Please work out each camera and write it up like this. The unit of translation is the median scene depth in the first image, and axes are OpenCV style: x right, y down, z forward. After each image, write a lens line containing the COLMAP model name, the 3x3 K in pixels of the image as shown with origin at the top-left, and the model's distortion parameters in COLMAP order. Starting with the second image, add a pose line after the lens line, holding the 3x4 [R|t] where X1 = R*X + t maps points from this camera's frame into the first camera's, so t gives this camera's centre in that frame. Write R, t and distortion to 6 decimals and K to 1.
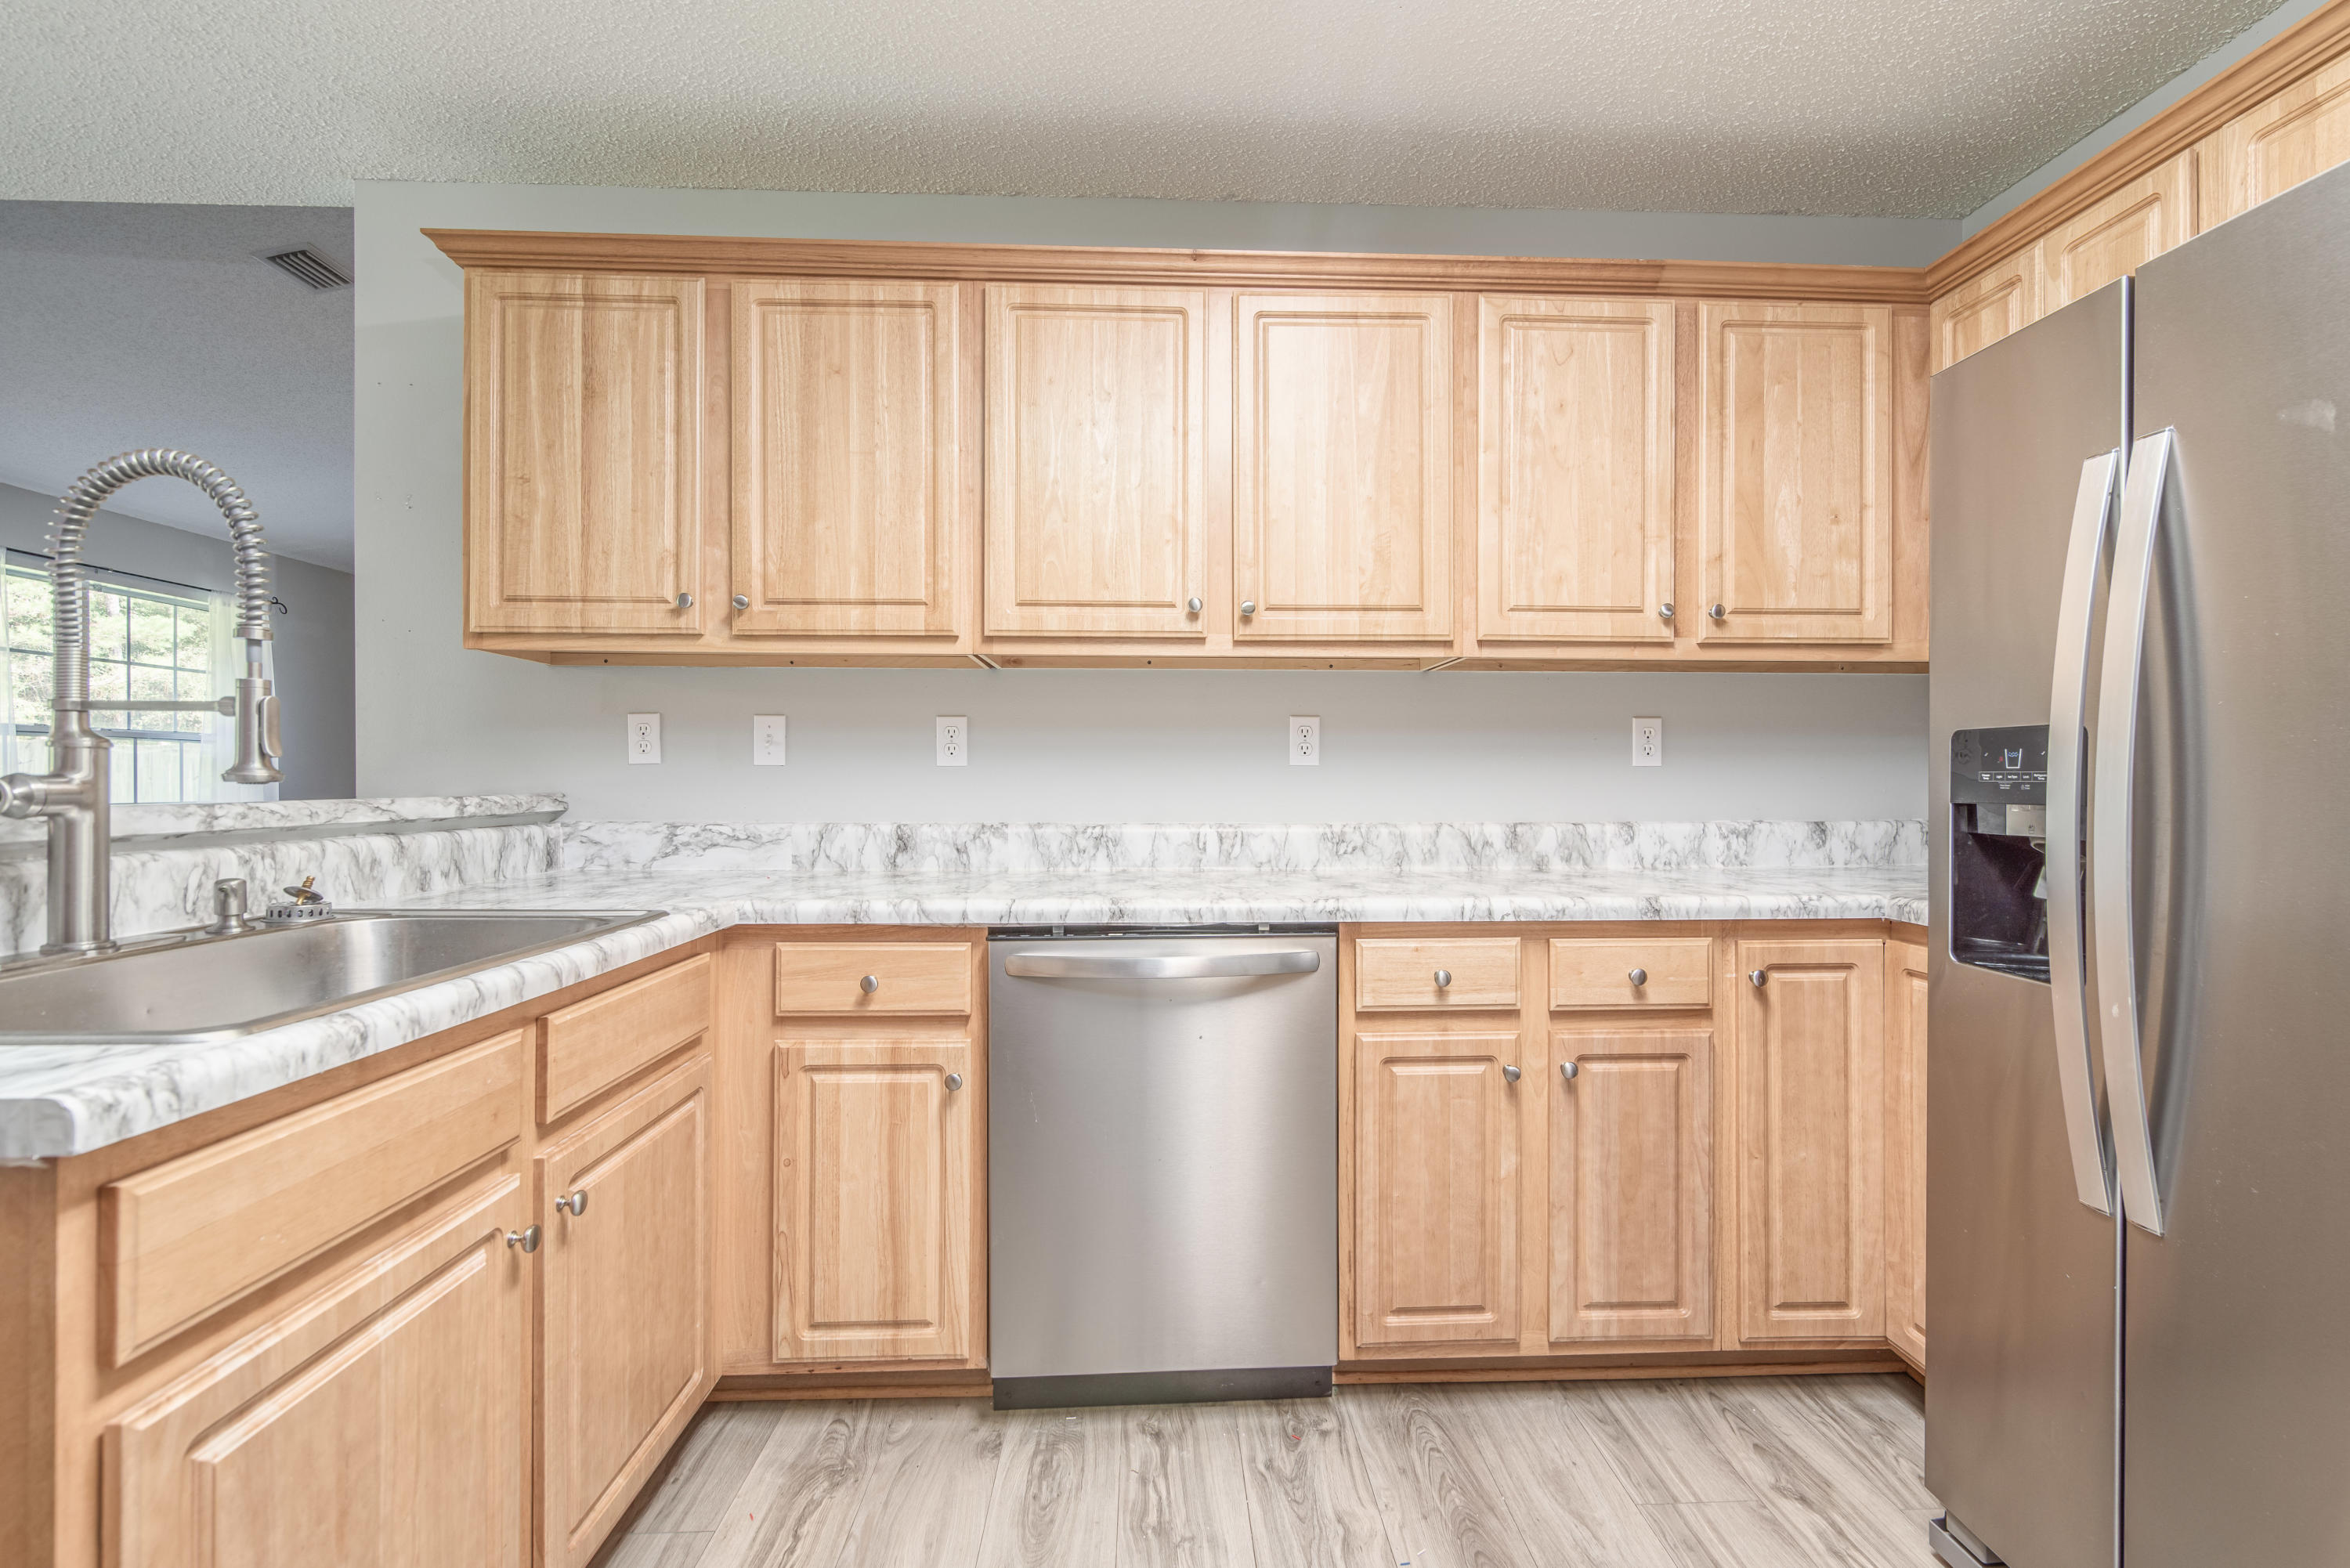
lens RADIAL K [[1079.8, 0, 1199.0], [0, 1079.8, 782.0], [0, 0, 1]] dist [-0.003441, 0.000166]
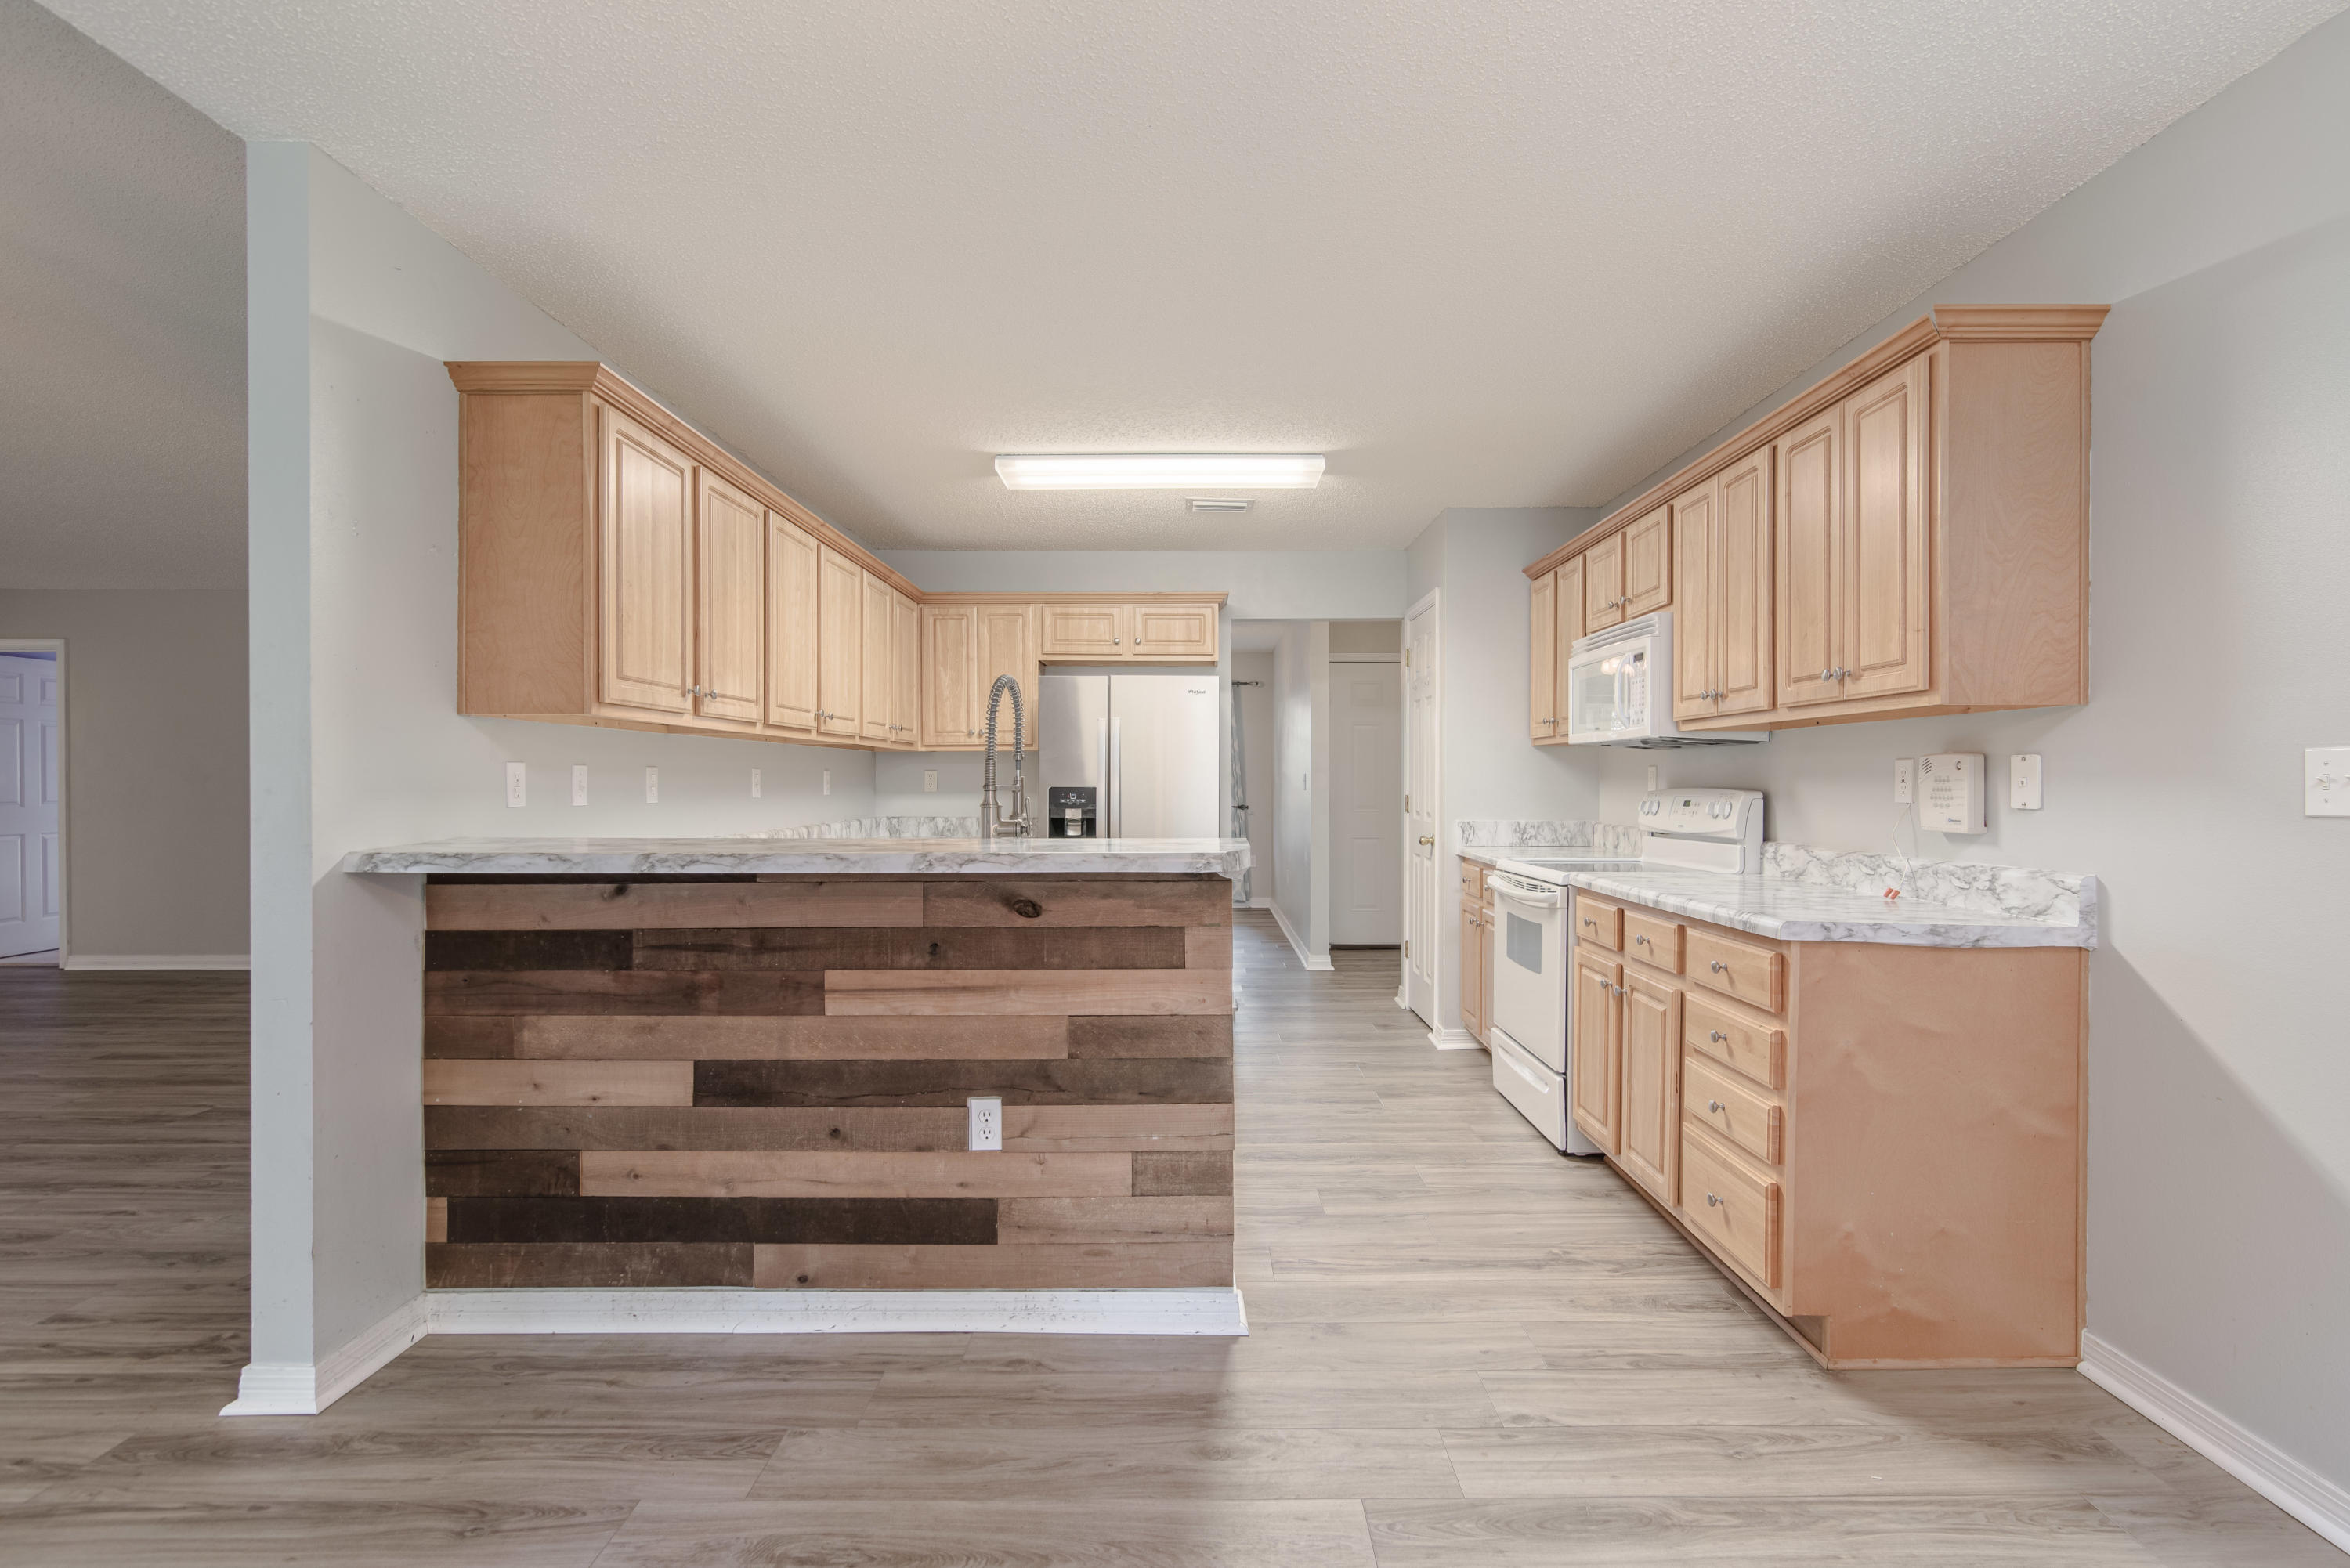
lens RADIAL K [[1079.8, 0, 1190.1], [0, 1079.8, 782.1], [0, 0, 1]] dist [-0.003441, 0.000166]
pose [[0.048944, -0.003280, 0.998796, -1.844965], [0.001106, 0.999994, 0.003229, -0.052432], [-0.998801, 0.000946, 0.048947, 0.287237]]
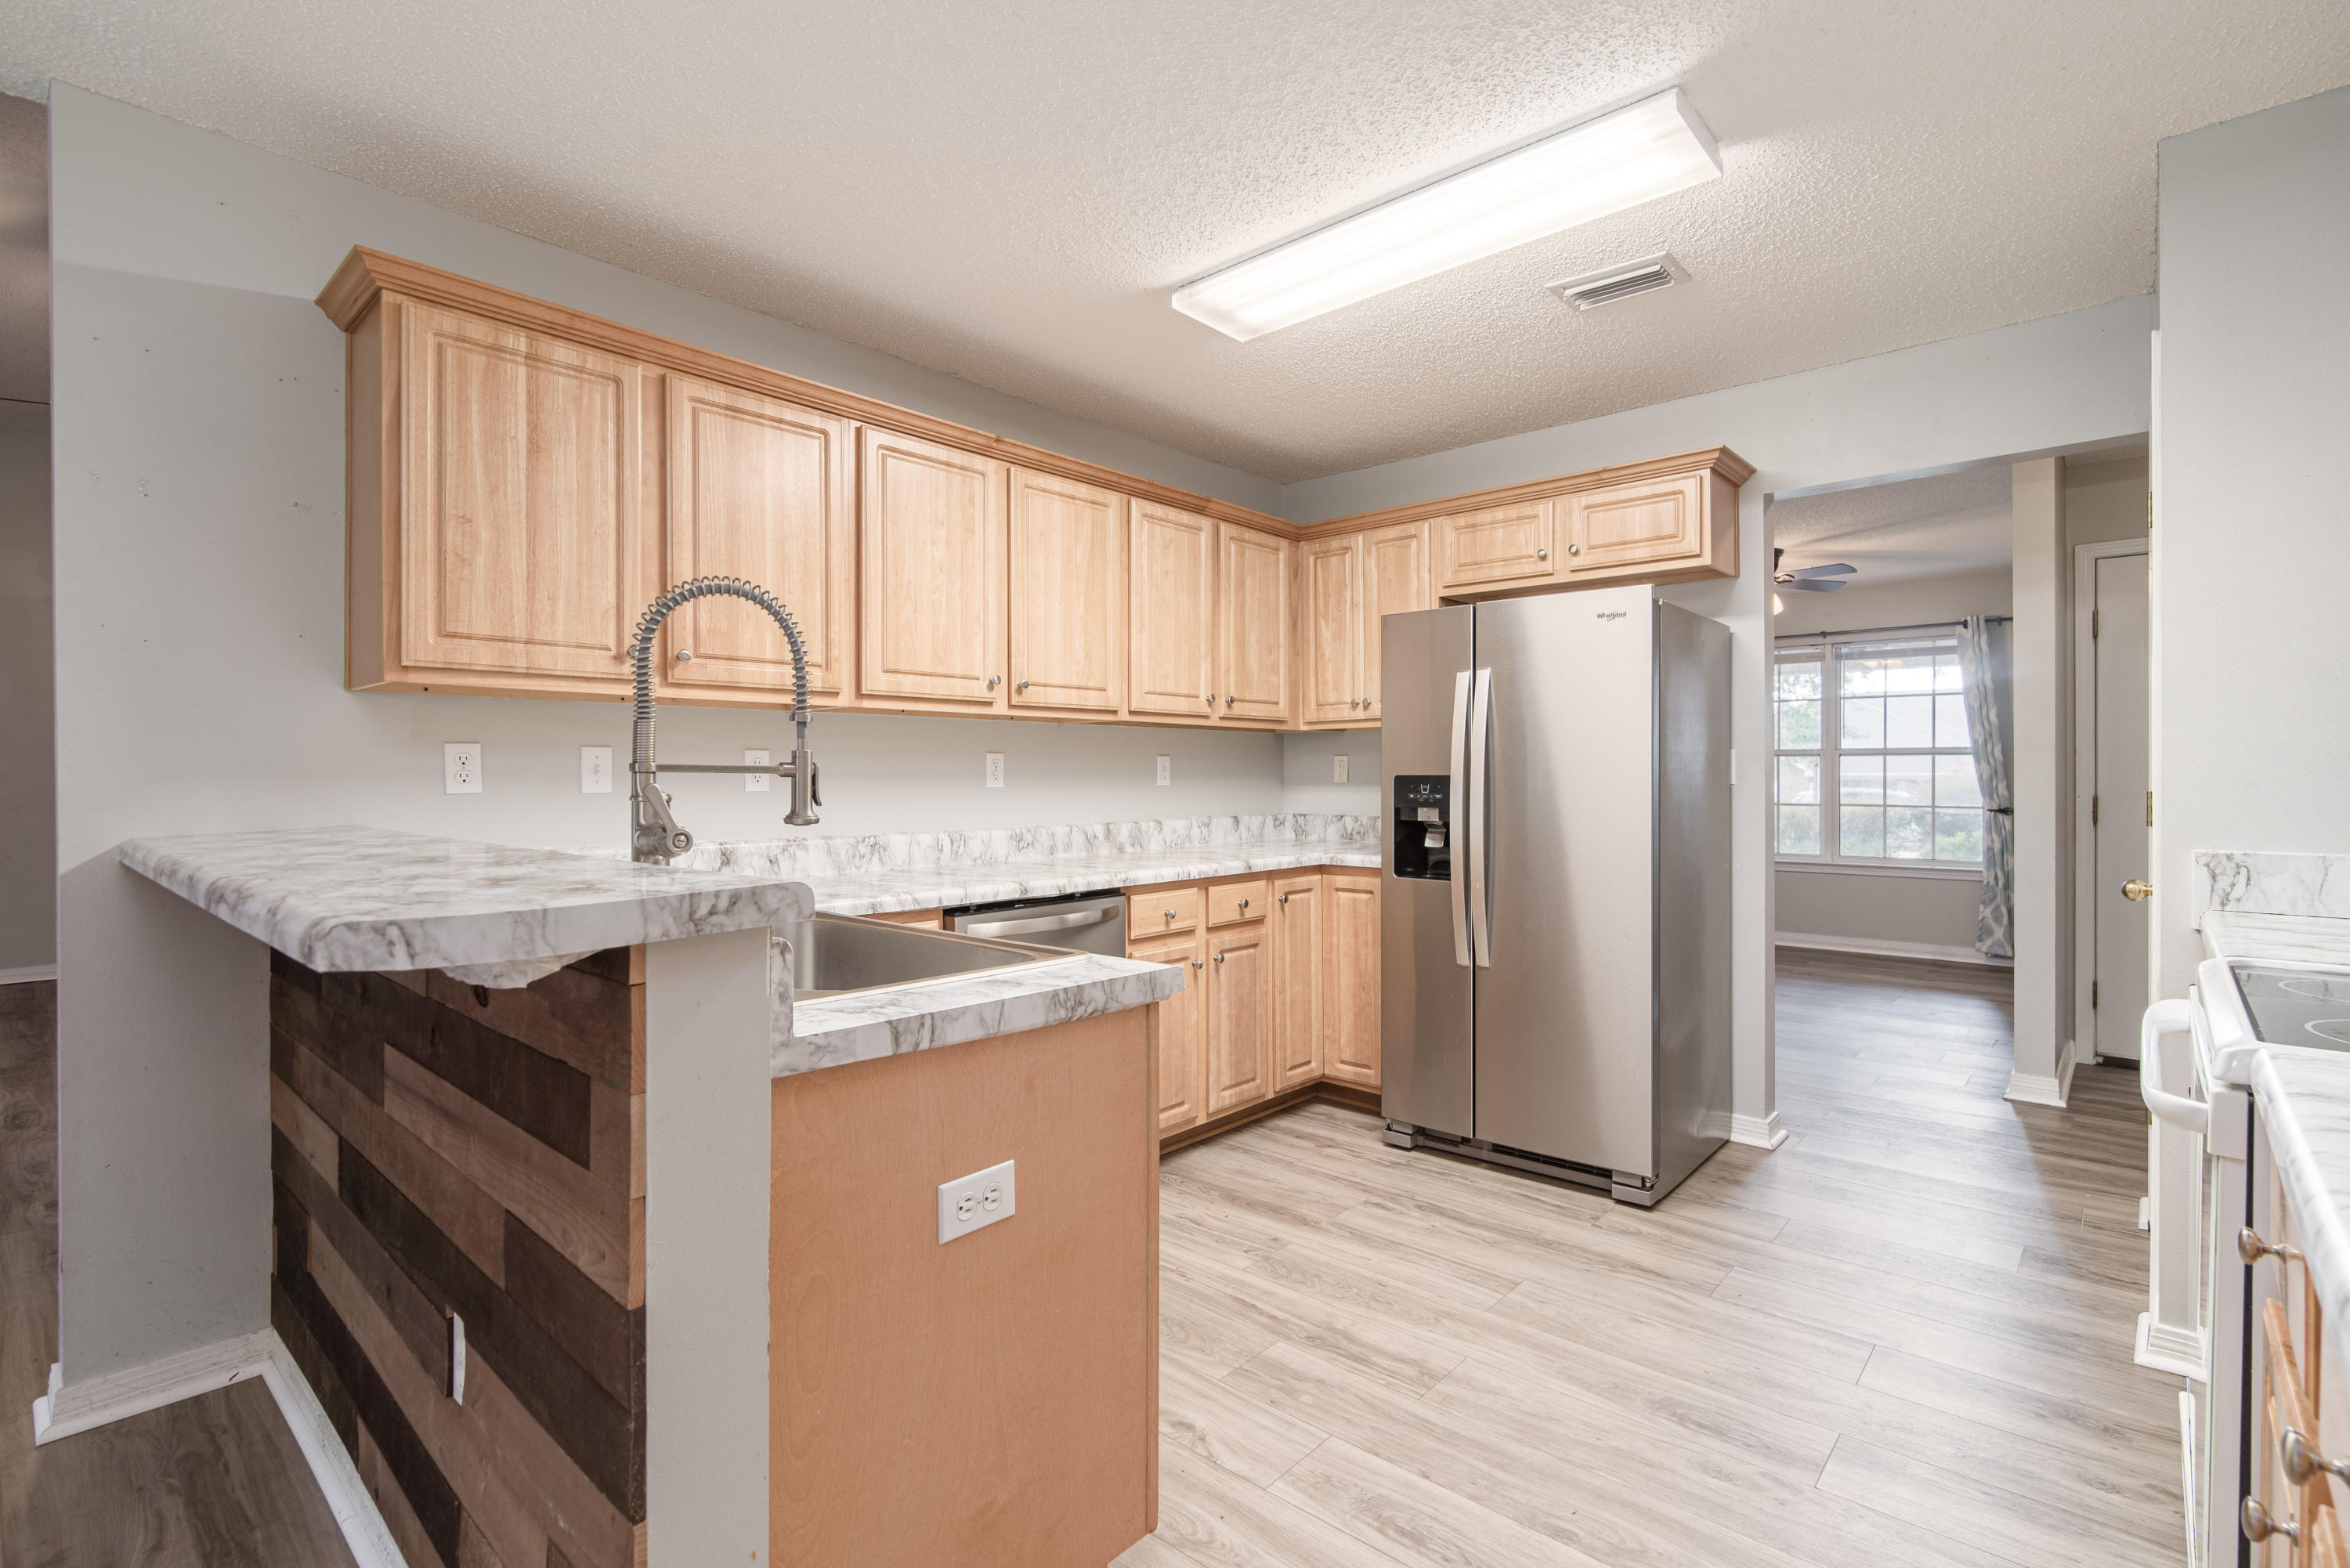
lens RADIAL K [[1079.8, 0, 1192.0], [0, 1079.8, 774.0], [0, 0, 1]] dist [-0.003441, 0.000166]
pose [[0.696878, -0.002110, 0.717186, -0.875546], [0.004781, 0.999987, -0.001703, -0.034689], [-0.717173, 0.004616, 0.696880, -0.201008]]
